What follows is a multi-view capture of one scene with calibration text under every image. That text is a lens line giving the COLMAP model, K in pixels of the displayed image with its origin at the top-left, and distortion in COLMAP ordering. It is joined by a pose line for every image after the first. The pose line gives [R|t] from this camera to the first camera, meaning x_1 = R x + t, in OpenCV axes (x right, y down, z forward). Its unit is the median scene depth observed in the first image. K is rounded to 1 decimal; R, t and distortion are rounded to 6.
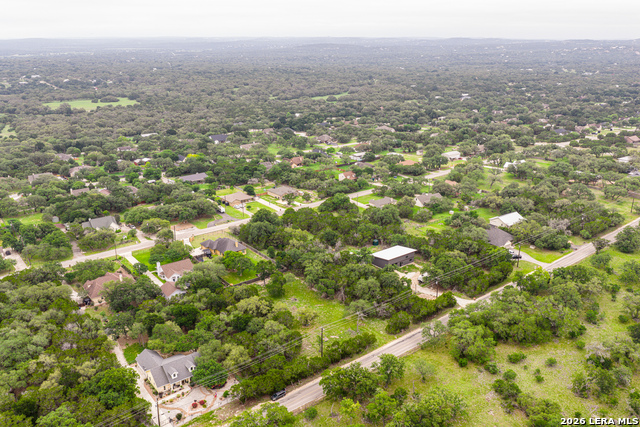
lens RADIAL K [[529.7, 0, 317.9], [0, 529.7, 214.8], [0, 0, 1]] dist [0.016373, -0.030354]
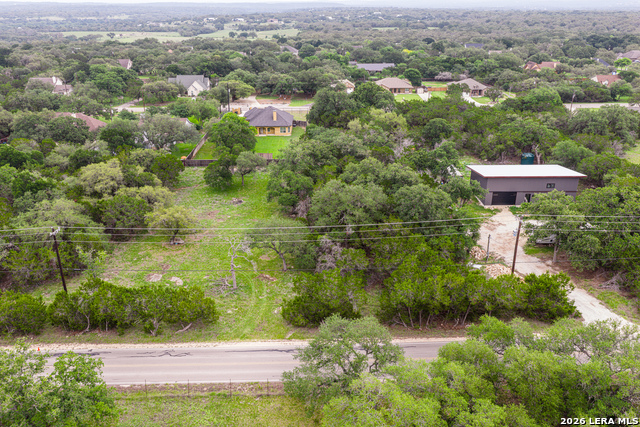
lens RADIAL K [[529.7, 0, 319.2], [0, 529.7, 214.1], [0, 0, 1]] dist [0.016373, -0.030354]
pose [[0.792229, 0.226841, -0.566494, 0.294982], [-0.193098, 0.973825, 0.119905, 0.096838], [0.578866, 0.014397, 0.815296, 0.639559]]
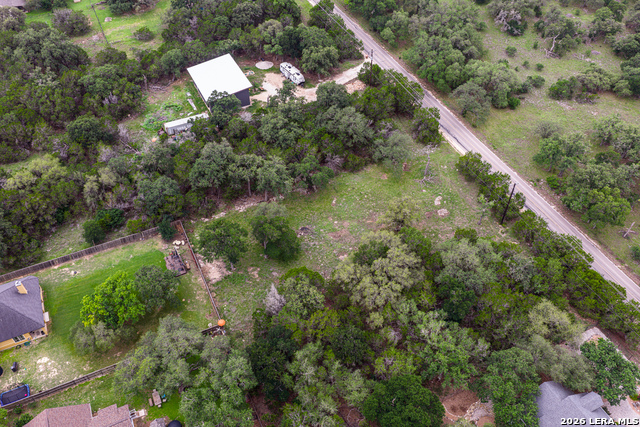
lens RADIAL K [[529.7, 0, 322.4], [0, 529.7, 215.7], [0, 0, 1]] dist [0.016373, -0.030354]
pose [[0.205648, -0.699511, 0.684393, -0.386115], [0.313812, 0.709546, 0.630925, -0.173678], [-0.926947, 0.085022, 0.365432, 0.786354]]
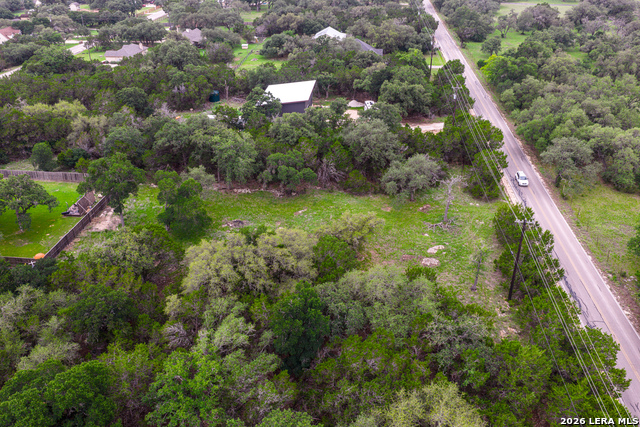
lens RADIAL K [[529.7, 0, 320.5], [0, 529.7, 215.3], [0, 0, 1]] dist [0.016373, -0.030354]
pose [[0.679141, -0.344626, 0.648075, -0.254800], [0.236389, 0.938577, 0.251385, 0.069223], [-0.694902, -0.017528, 0.718891, 0.668146]]
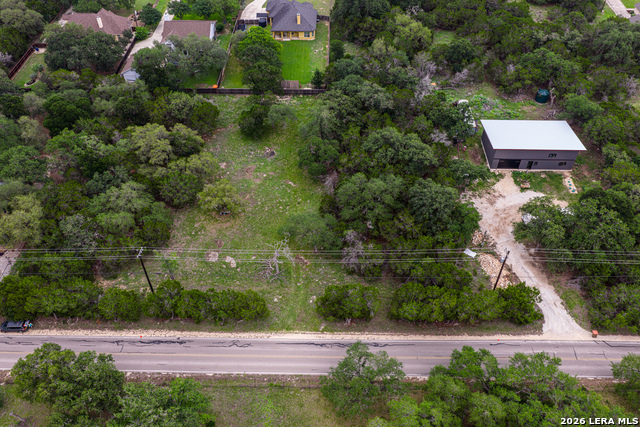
lens RADIAL K [[529.7, 0, 319.6], [0, 529.7, 214.4], [0, 0, 1]] dist [0.016373, -0.030354]
pose [[0.774435, 0.447111, -0.447596, 0.268544], [-0.201682, 0.845053, 0.495186, -0.068991], [0.599645, -0.293218, 0.744613, 0.598297]]
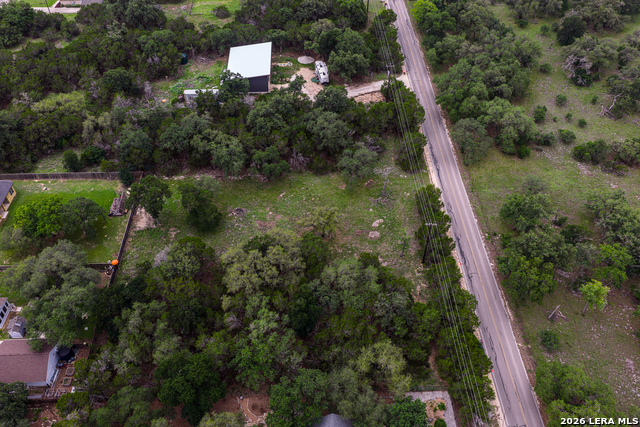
lens RADIAL K [[529.7, 0, 321.3], [0, 529.7, 216.2], [0, 0, 1]] dist [0.016373, -0.030354]
pose [[0.576353, -0.580996, 0.574684, -0.315134], [0.261004, 0.797275, 0.544269, -0.115786], [-0.774399, -0.163696, 0.611154, 0.587745]]
